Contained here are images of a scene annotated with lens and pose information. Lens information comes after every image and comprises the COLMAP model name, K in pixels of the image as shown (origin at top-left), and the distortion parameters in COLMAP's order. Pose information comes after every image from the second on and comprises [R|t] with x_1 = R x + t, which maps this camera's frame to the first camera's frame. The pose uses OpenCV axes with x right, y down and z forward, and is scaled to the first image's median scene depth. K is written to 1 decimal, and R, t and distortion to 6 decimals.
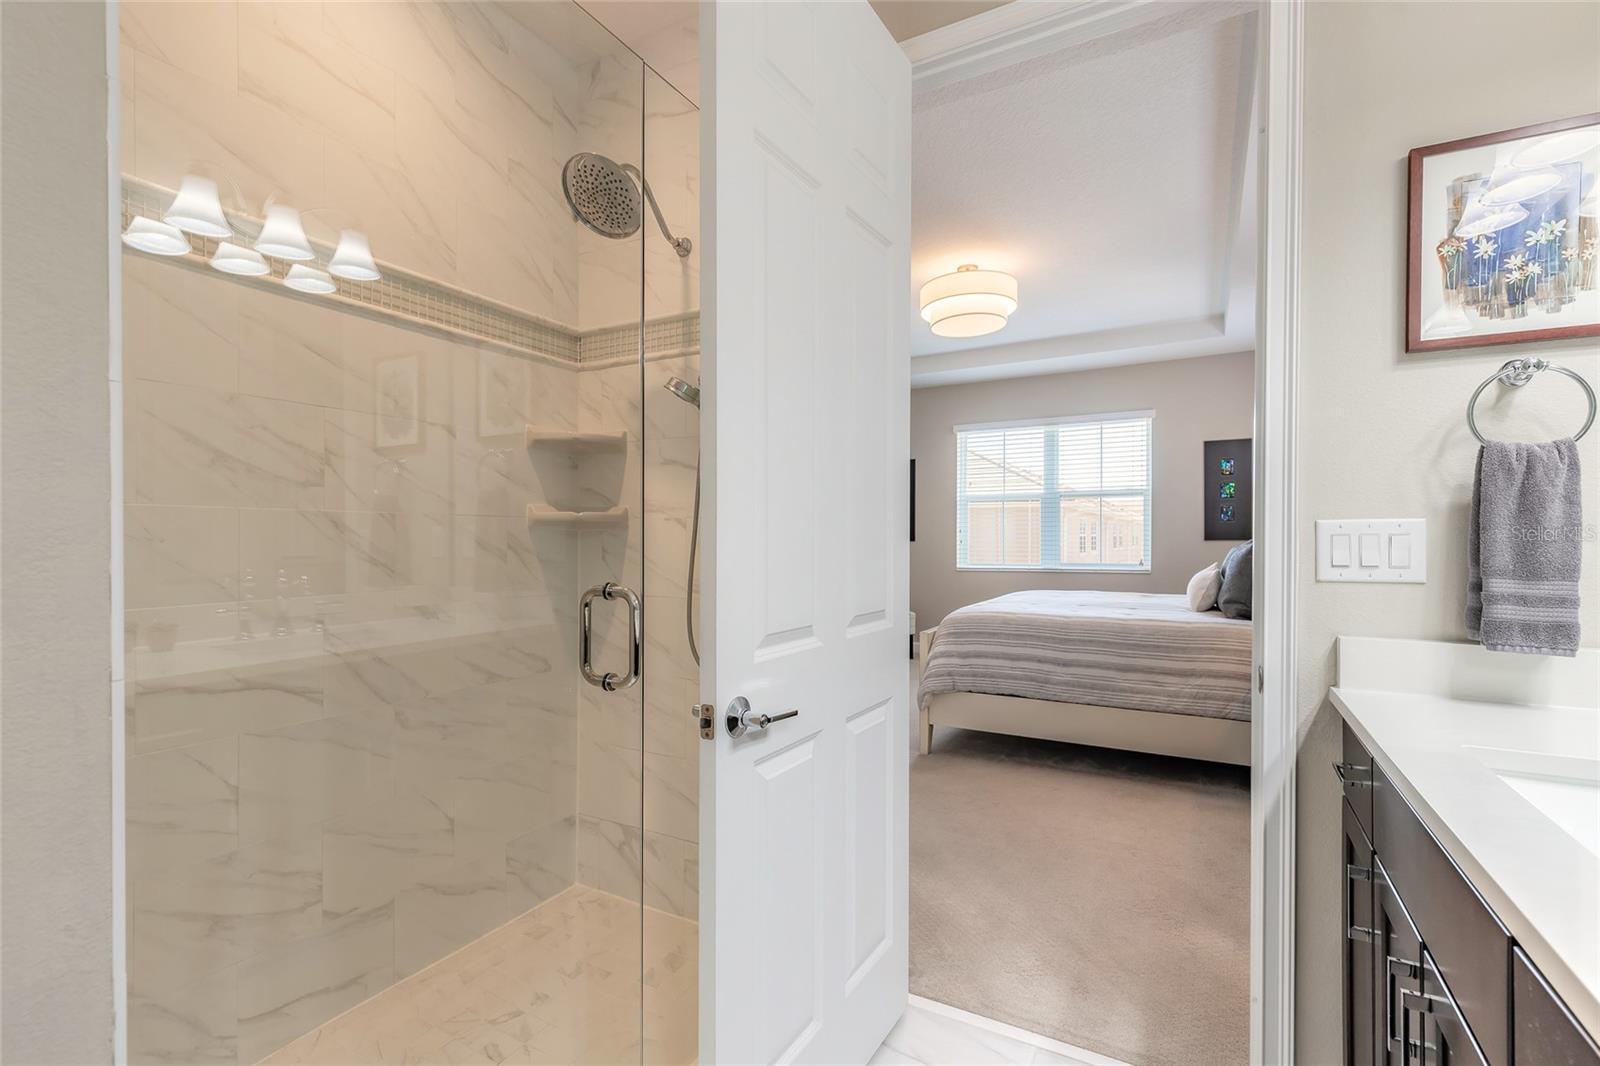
lens RADIAL K [[723.9, 0, 797.1], [0, 723.9, 537.3], [0, 0, 1]] dist [0.005813, -0.000033]
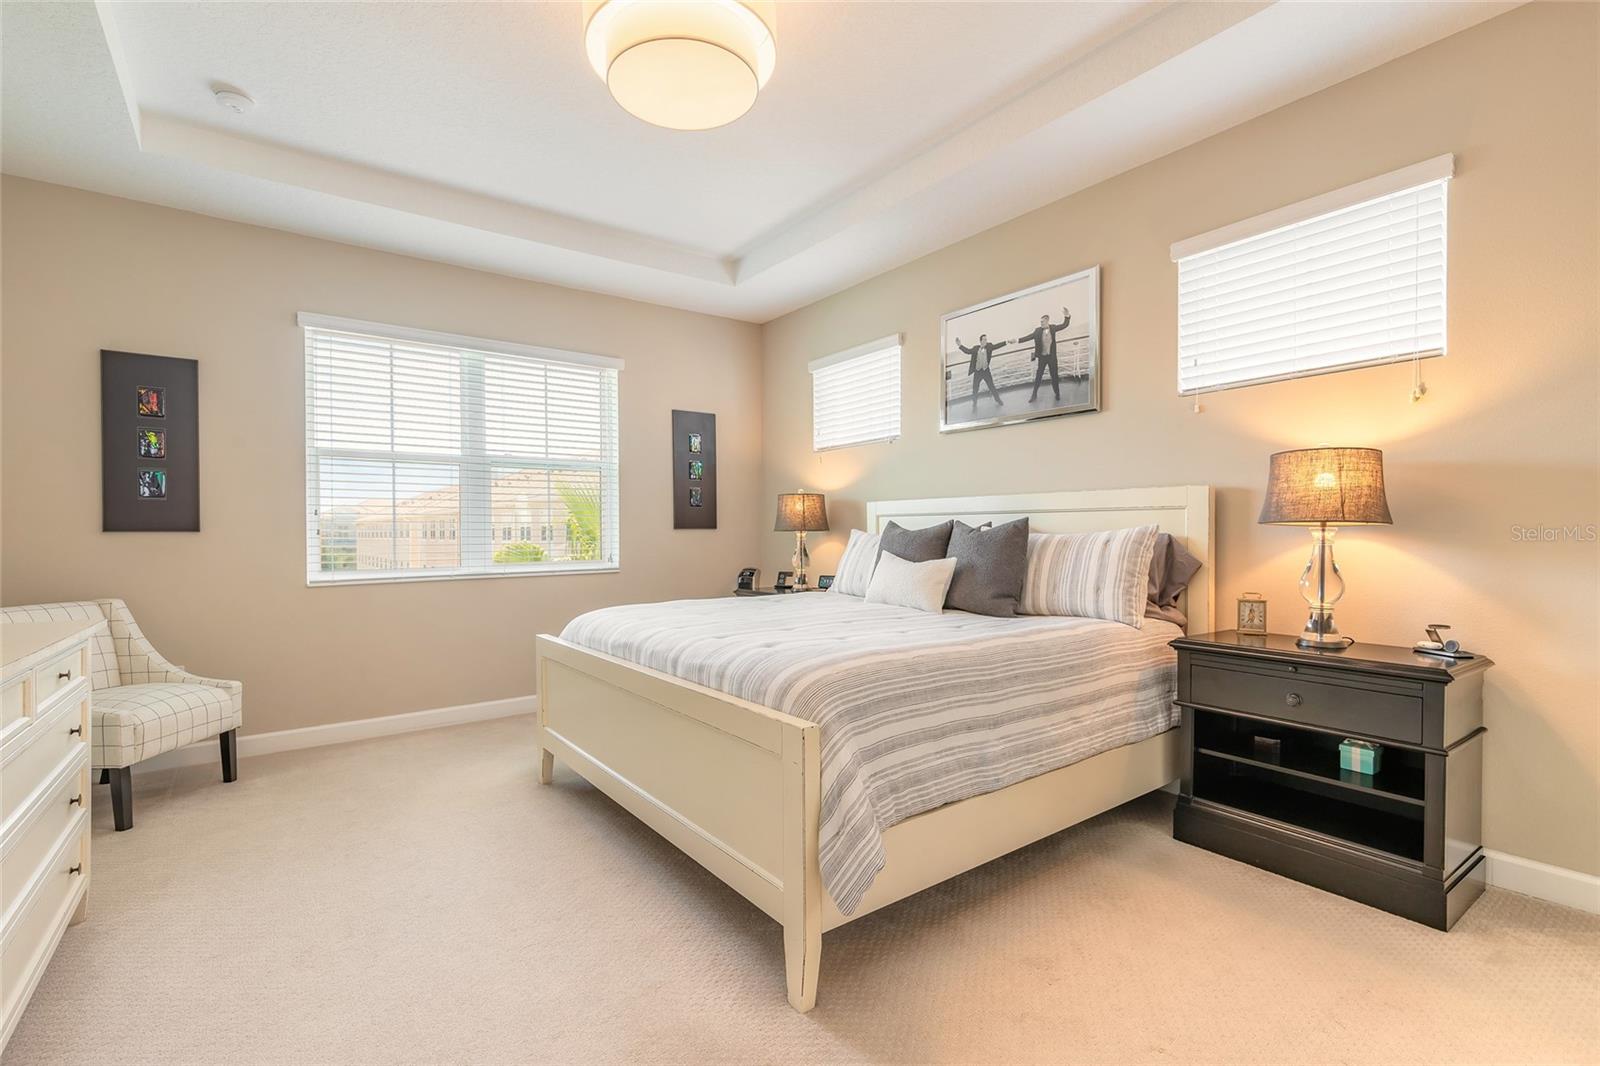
lens RADIAL K [[723.9, 0, 797.1], [0, 723.9, 537.3], [0, 0, 1]] dist [0.005813, -0.000033]
pose [[0.408262, -0.006225, 0.912843, -0.226469], [0.005345, 0.999976, 0.004429, 0.018190], [-0.912849, 0.003071, 0.408286, 0.860238]]
